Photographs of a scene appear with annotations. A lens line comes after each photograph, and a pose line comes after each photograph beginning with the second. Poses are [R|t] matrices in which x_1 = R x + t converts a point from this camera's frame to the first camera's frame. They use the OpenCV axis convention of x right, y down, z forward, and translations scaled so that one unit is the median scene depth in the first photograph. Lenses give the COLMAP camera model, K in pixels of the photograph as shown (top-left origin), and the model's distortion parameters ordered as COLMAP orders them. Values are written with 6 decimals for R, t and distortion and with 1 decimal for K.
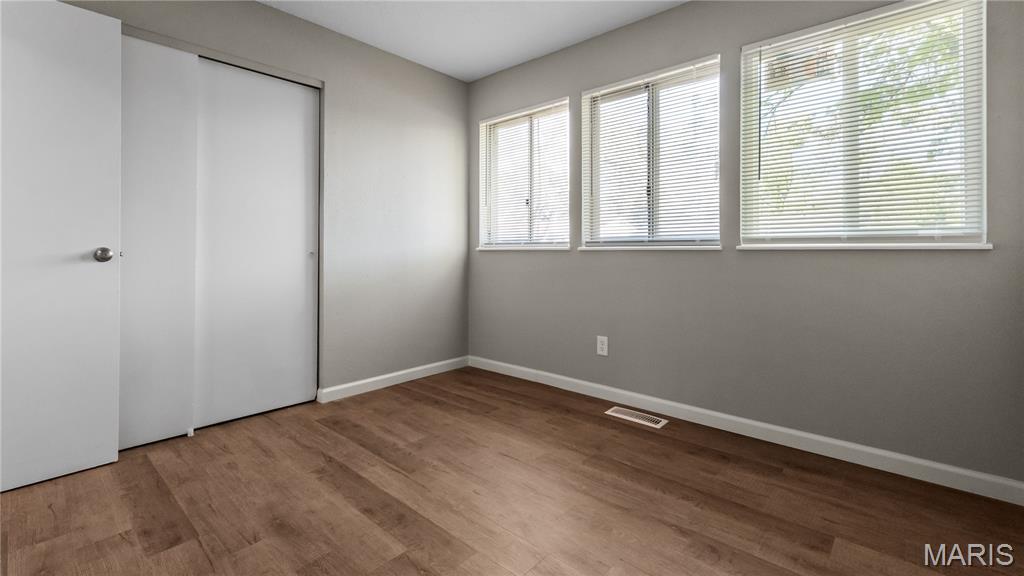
lens RADIAL K [[445.3, 0, 512.8], [0, 445.3, 249.4], [0, 0, 1]] dist [0.003210, 0.000273]
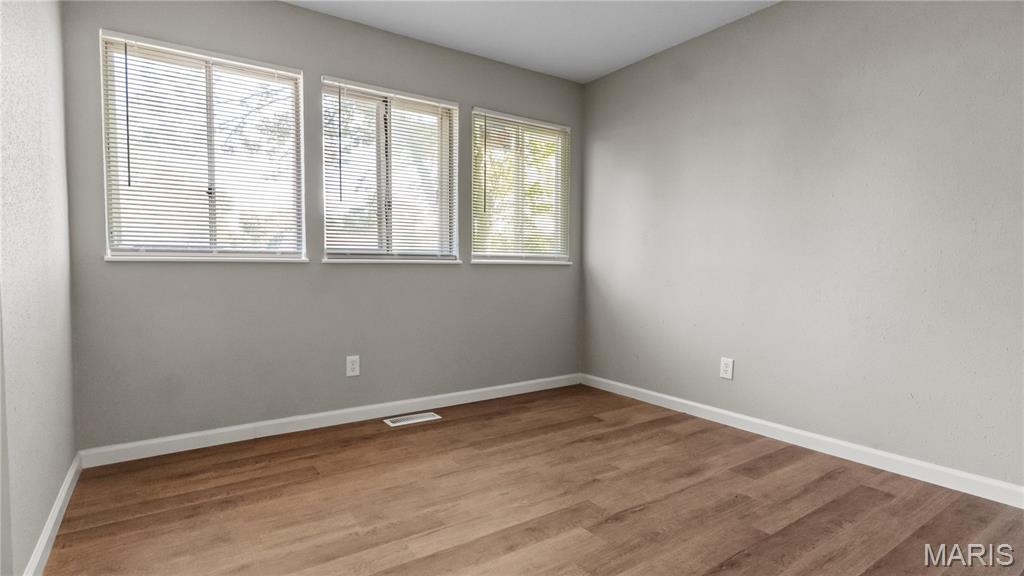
lens RADIAL K [[510.3, 0, 512.0], [0, 510.3, 288.0], [0, 0, 1]] dist [-0.001608, -0.000172]
pose [[0.230104, -0.041442, 0.972283, -0.922105], [-0.010343, 0.998932, 0.045026, 0.003273], [-0.973111, -0.020417, 0.229429, 0.535619]]
